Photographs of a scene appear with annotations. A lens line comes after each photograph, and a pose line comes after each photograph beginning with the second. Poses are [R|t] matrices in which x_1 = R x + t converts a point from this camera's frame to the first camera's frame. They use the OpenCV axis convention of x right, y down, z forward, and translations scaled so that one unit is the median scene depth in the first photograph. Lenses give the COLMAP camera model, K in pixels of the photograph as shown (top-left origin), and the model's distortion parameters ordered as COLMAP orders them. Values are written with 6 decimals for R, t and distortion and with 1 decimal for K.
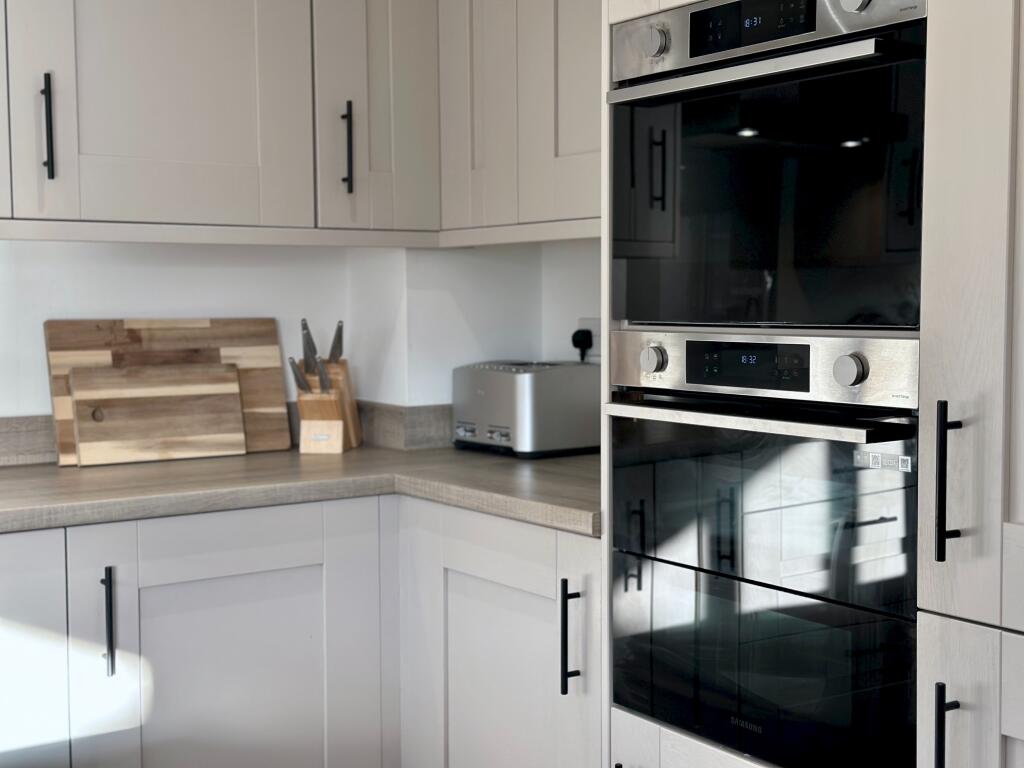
lens RADIAL K [[1425.6, 0, 516.5], [0, 1425.6, 381.1], [0, 0, 1]] dist [0.150930, 0.000000]
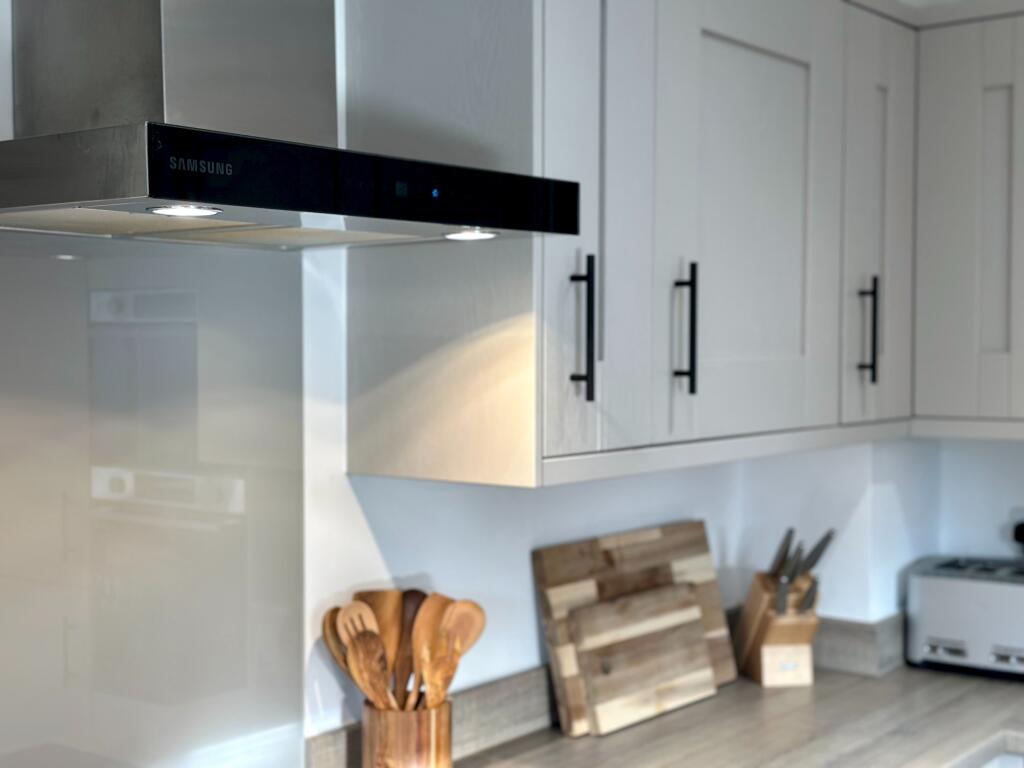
lens RADIAL K [[1425.6, 0, 509.2], [0, 1425.6, 393.4], [0, 0, 1]] dist [0.150930, 0.000000]
pose [[0.958058, -0.011057, 0.286362, -0.549340], [0.019291, 0.999477, -0.025951, -0.104368], [-0.285925, 0.030386, 0.957770, 0.244961]]
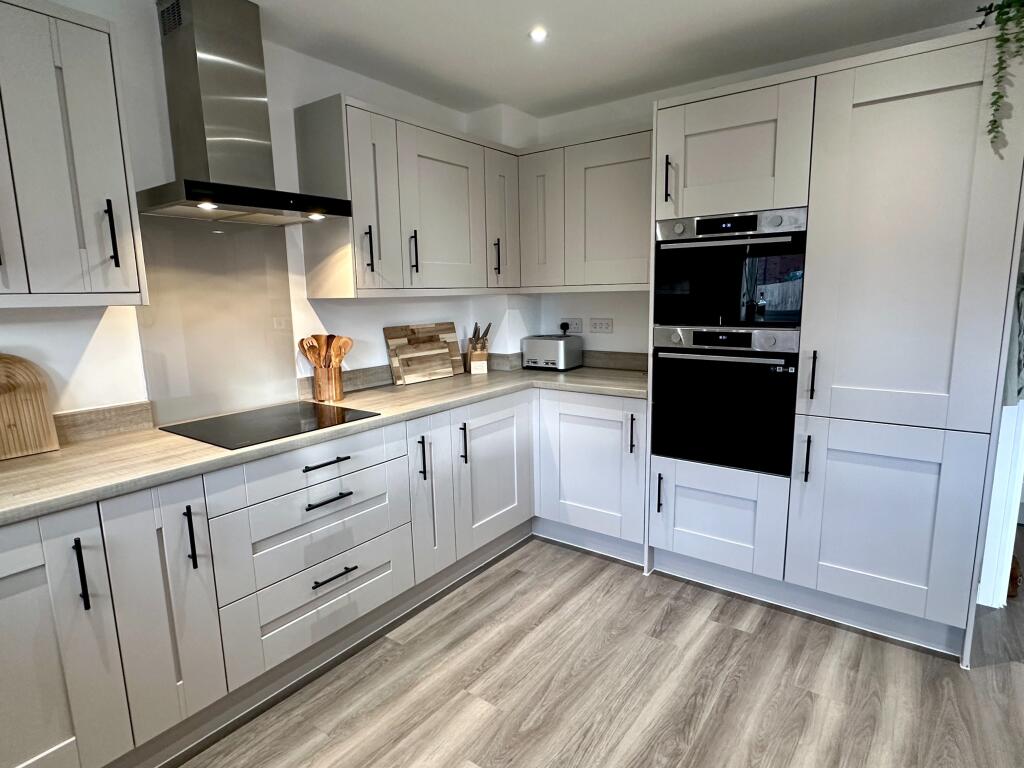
lens RADIAL K [[566.7, 0, 518.4], [0, 566.7, 384.1], [0, 0, 1]] dist [-0.002396, -0.000225]
pose [[0.946231, -0.065817, 0.316725, -0.411874], [0.034699, 0.994085, 0.102910, -0.035999], [-0.321625, -0.086387, 0.942918, 0.000328]]
